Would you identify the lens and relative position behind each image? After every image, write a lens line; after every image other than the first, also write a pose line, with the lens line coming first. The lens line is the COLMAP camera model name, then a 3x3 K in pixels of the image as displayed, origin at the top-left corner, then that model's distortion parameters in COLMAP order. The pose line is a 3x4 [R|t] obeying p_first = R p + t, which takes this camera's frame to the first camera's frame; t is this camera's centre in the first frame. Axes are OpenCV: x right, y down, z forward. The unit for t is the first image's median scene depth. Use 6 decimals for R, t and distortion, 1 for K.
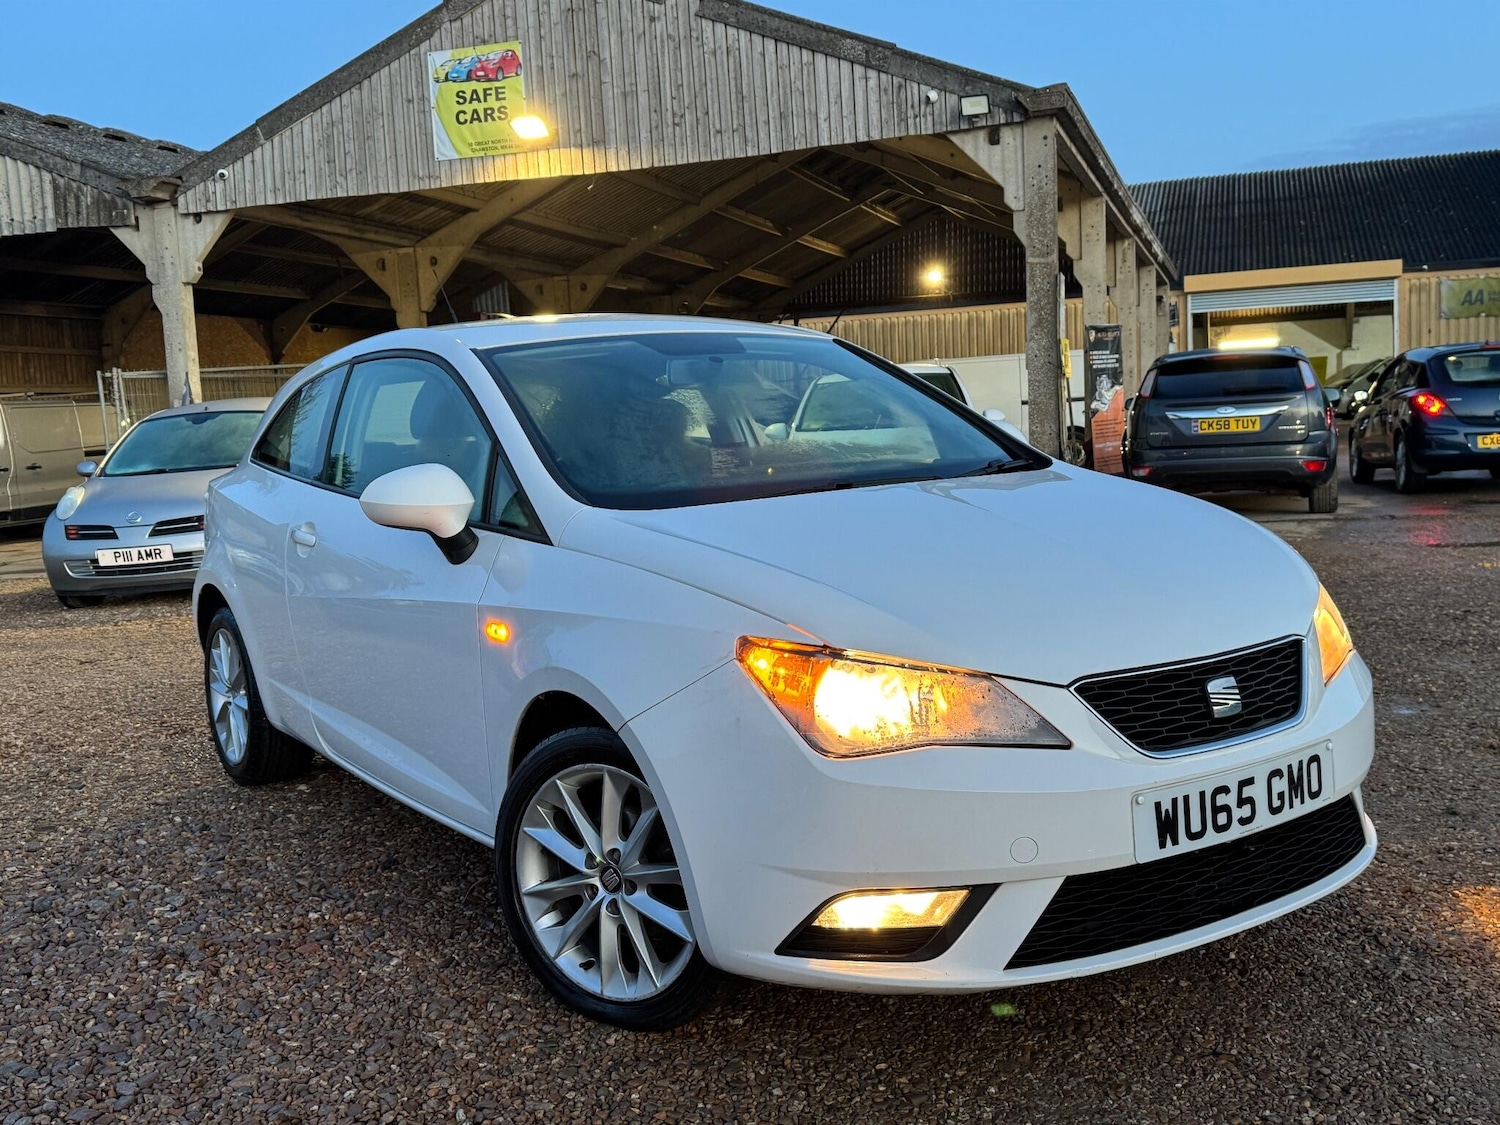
lens RADIAL K [[1511.7, 0, 755.1], [0, 1511.7, 591.6], [0, 0, 1]] dist [0.170364, -0.337391]
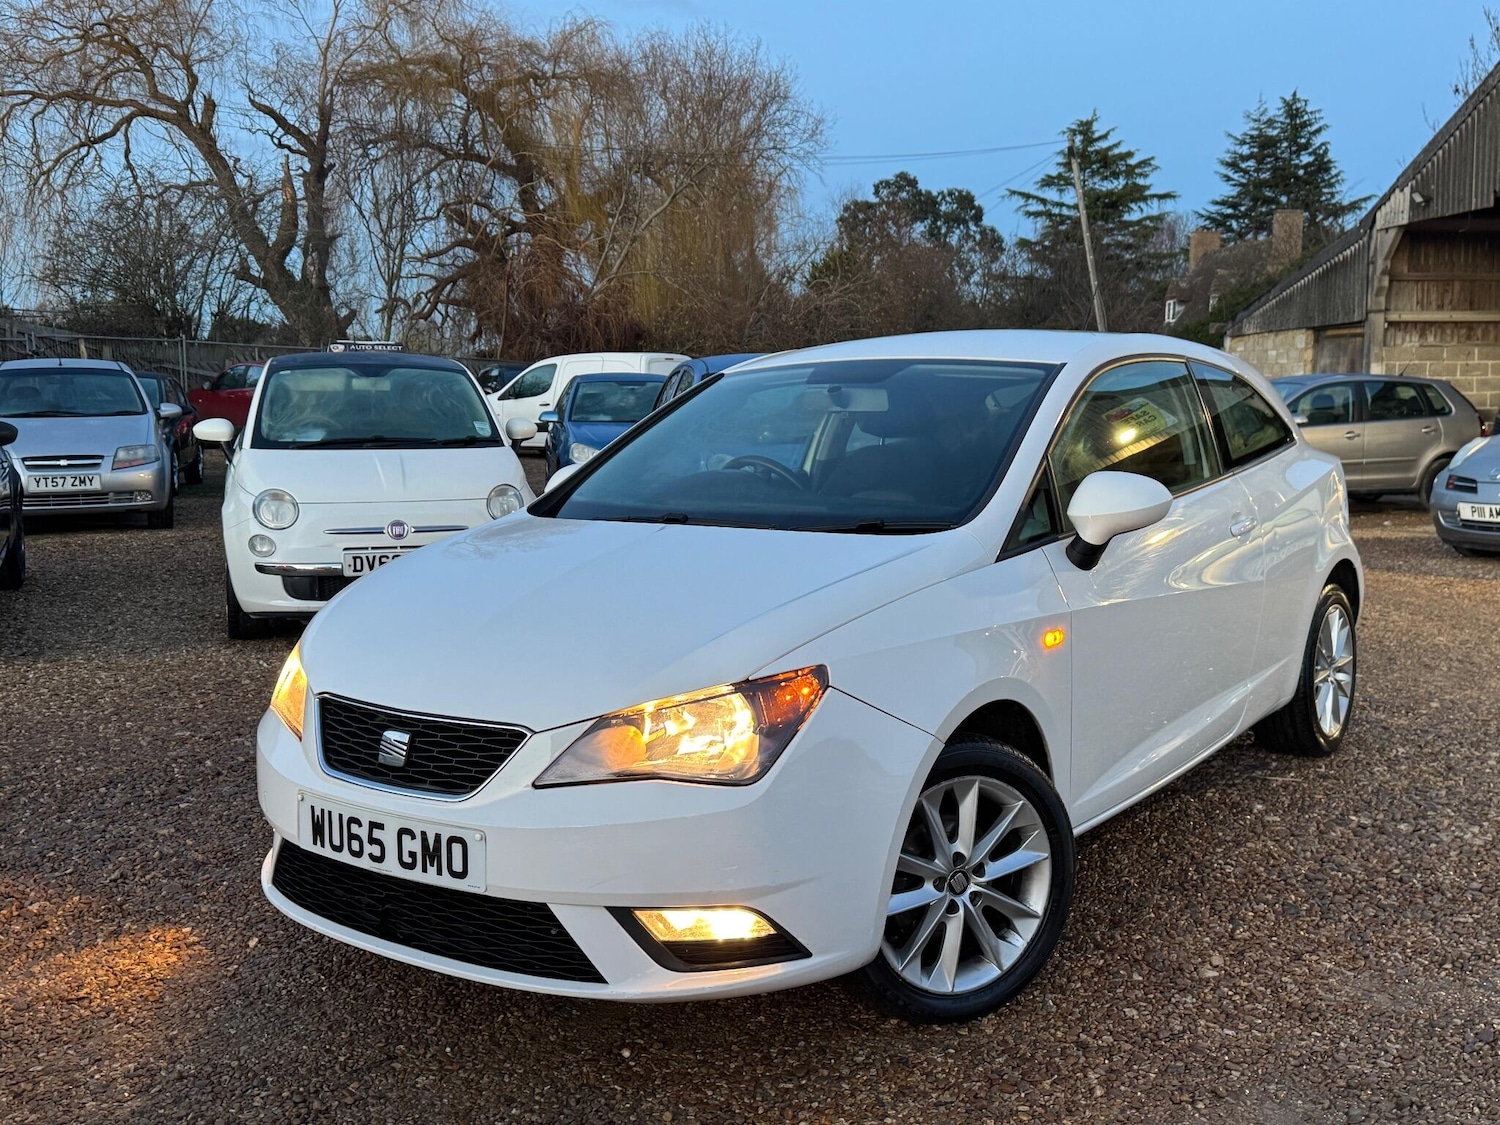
lens RADIAL K [[1511.0, 0, 740.1], [0, 1511.0, 591.0], [0, 0, 1]] dist [0.165273, -0.322149]
pose [[0.306845, 0.180496, -0.934488, 0.979740], [-0.119644, 0.981379, 0.150267, -0.168153], [0.944209, 0.065697, 0.322727, 0.611351]]
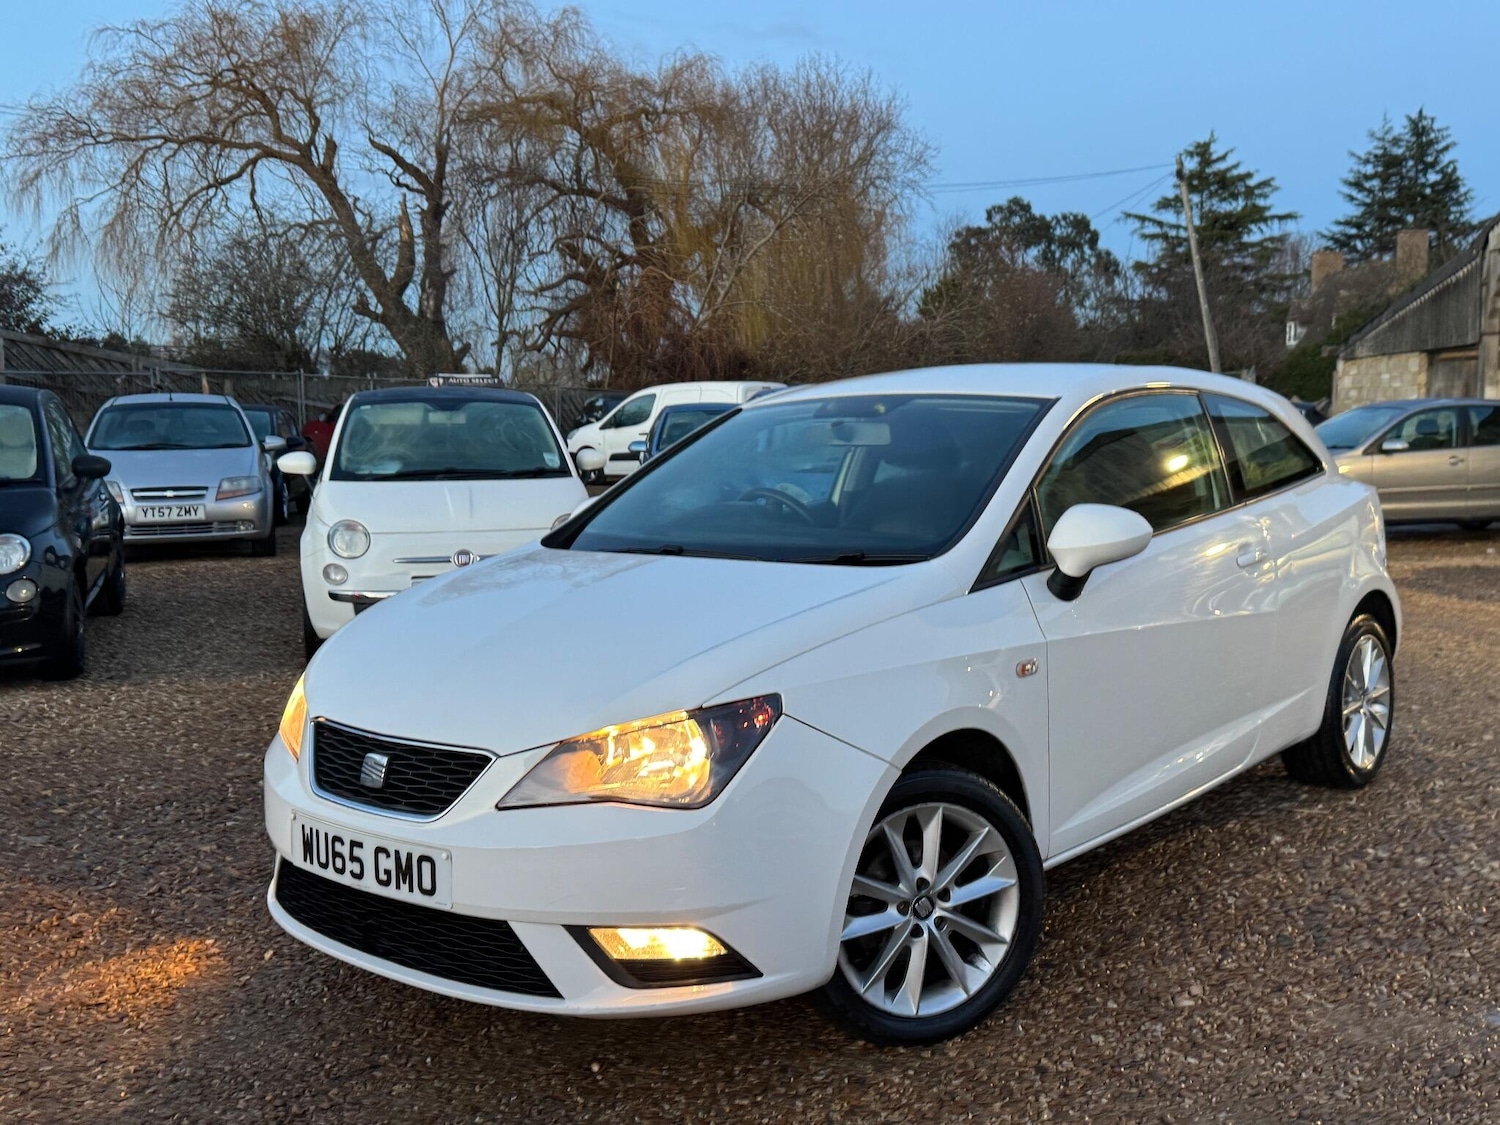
lens RADIAL K [[1511.7, 0, 755.1], [0, 1511.7, 591.6], [0, 0, 1]] dist [0.170364, -0.337391]
pose [[0.238771, 0.165452, -0.956877, 1.030413], [-0.111400, 0.983540, 0.142265, -0.185105], [0.964665, 0.072628, 0.253272, 0.683325]]
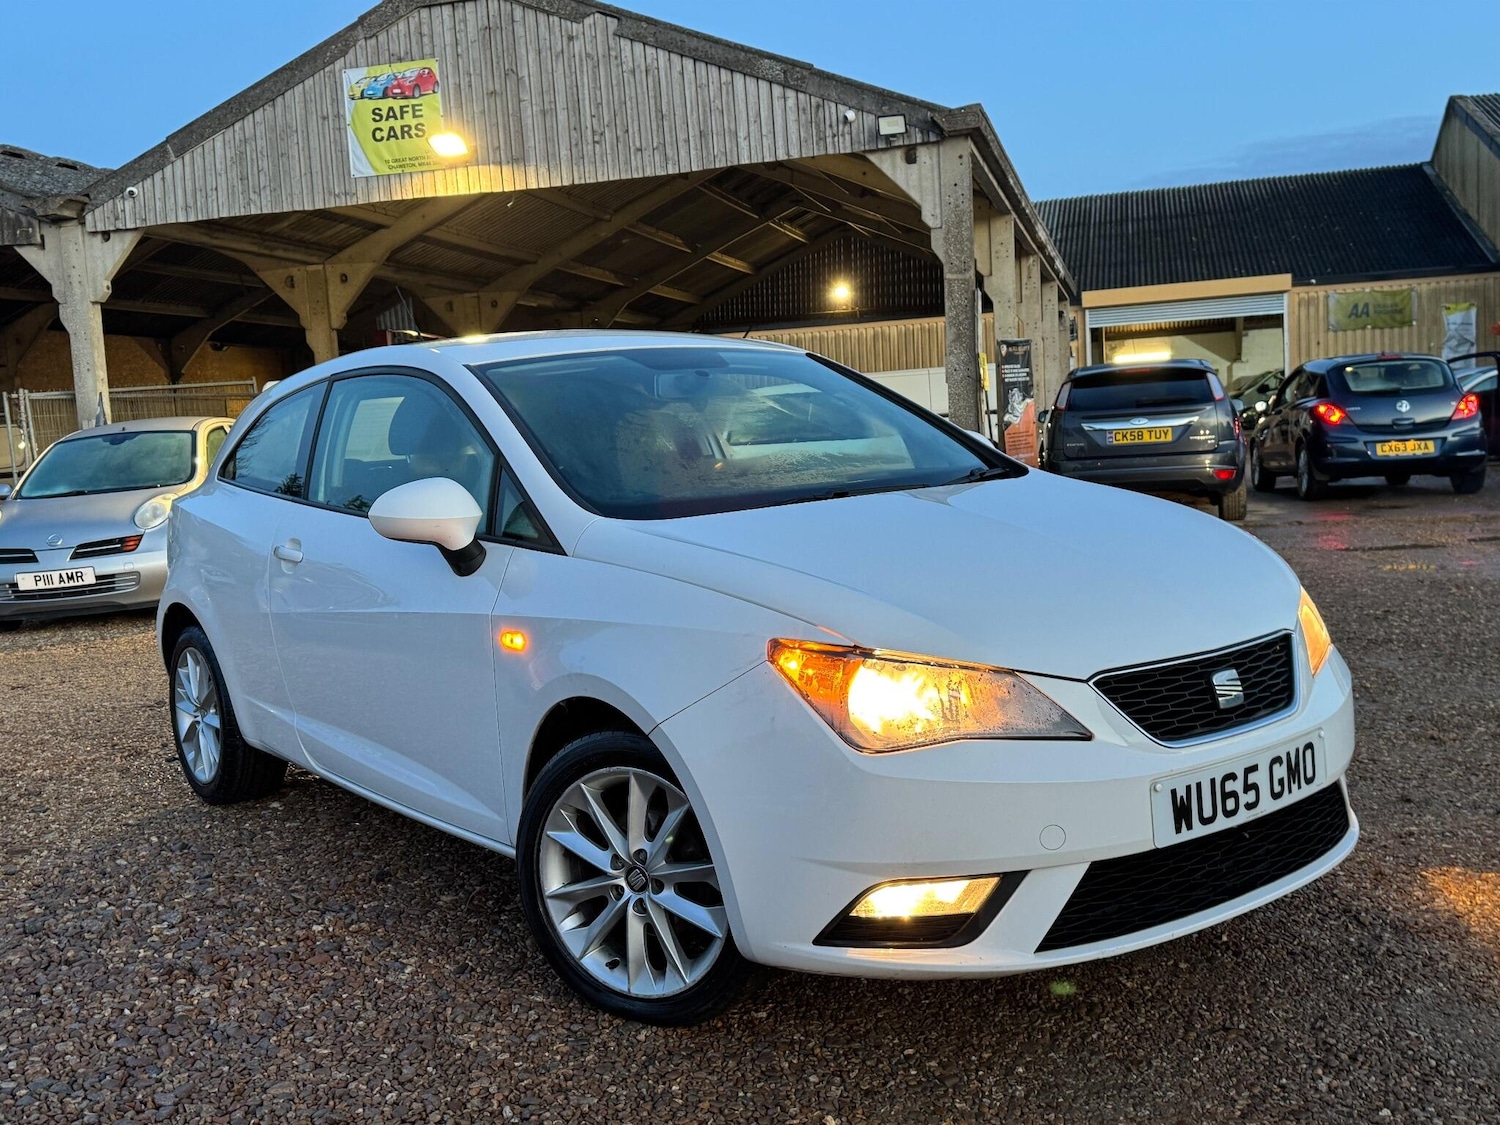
lens RADIAL K [[1514.8, 0, 742.9], [0, 1514.8, 589.7], [0, 0, 1]] dist [0.171766, -0.345510]
pose [[0.998125, -0.015998, 0.059086, -0.061597], [0.016694, 0.999797, -0.011305, 0.005019], [-0.058893, 0.012270, 0.998189, -0.024581]]
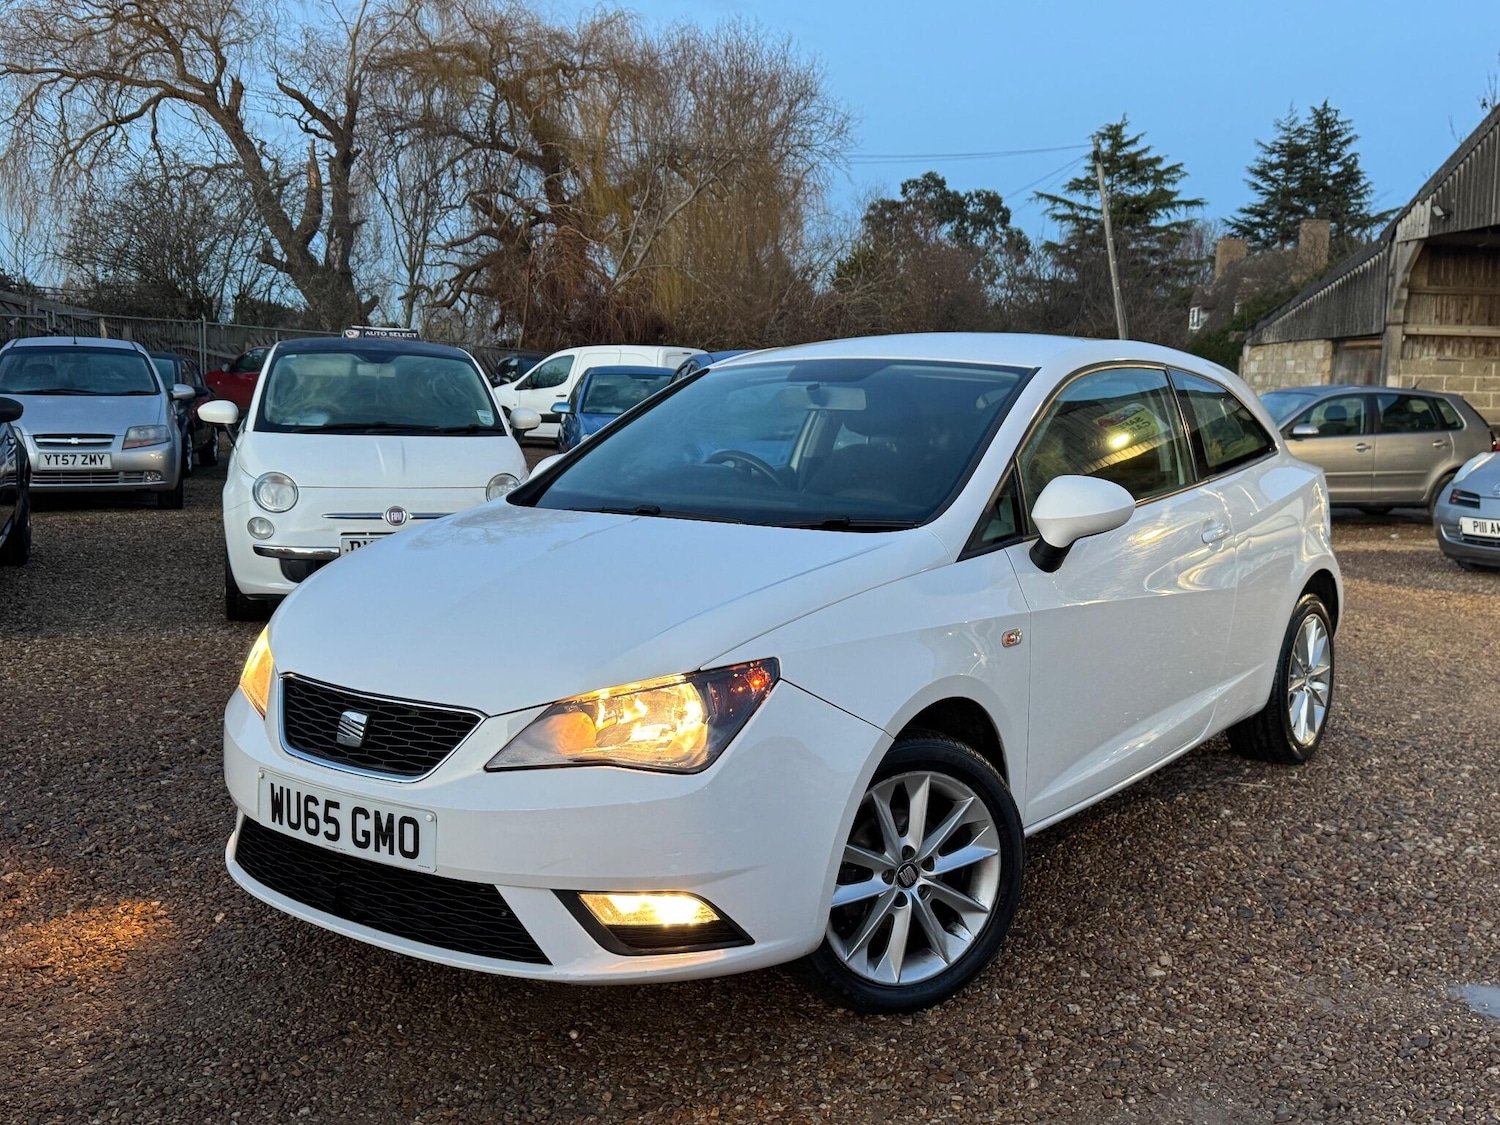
lens RADIAL K [[1511.7, 0, 755.1], [0, 1511.7, 591.6], [0, 0, 1]] dist [0.170364, -0.337391]
pose [[0.297603, 0.191251, -0.935337, 1.002954], [-0.145040, 0.977414, 0.153706, -0.173163], [0.943608, 0.089918, 0.318620, 0.639287]]
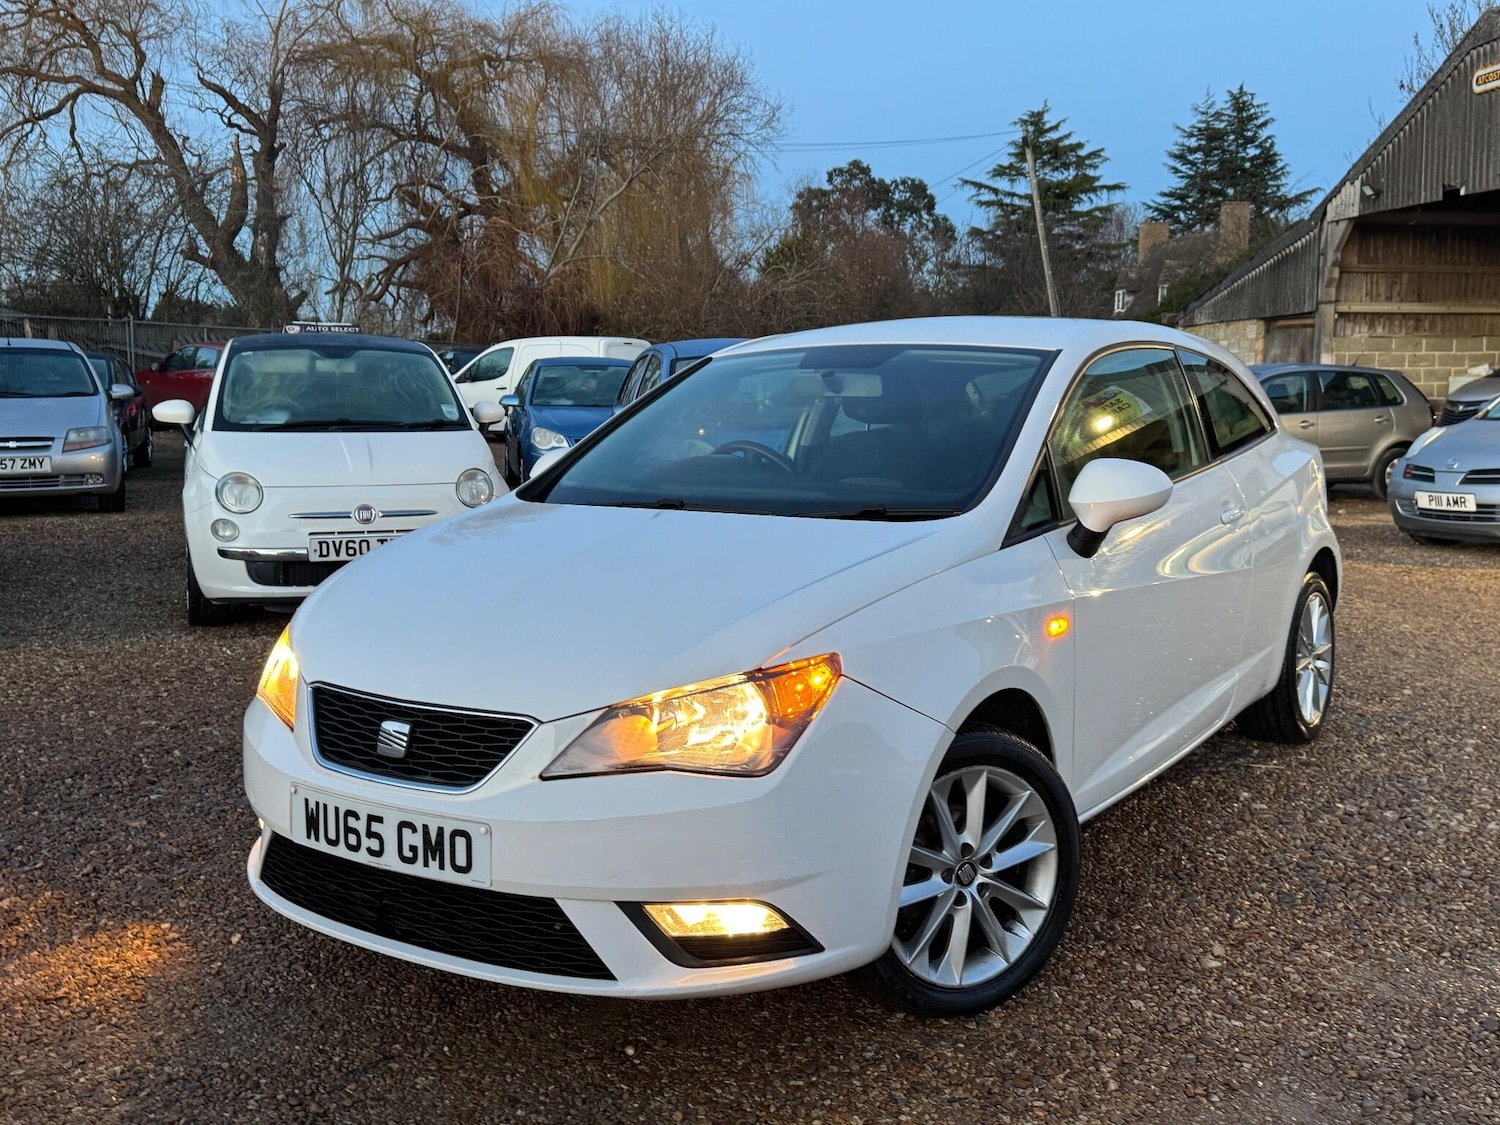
lens RADIAL K [[1513.0, 0, 745.7], [0, 1513.0, 568.5], [0, 0, 1]] dist [0.153400, -0.286446]
pose [[0.341207, 0.176186, -0.923329, 0.957288], [-0.127269, 0.981891, 0.140330, -0.163105], [0.931333, 0.069629, 0.357451, 0.587140]]
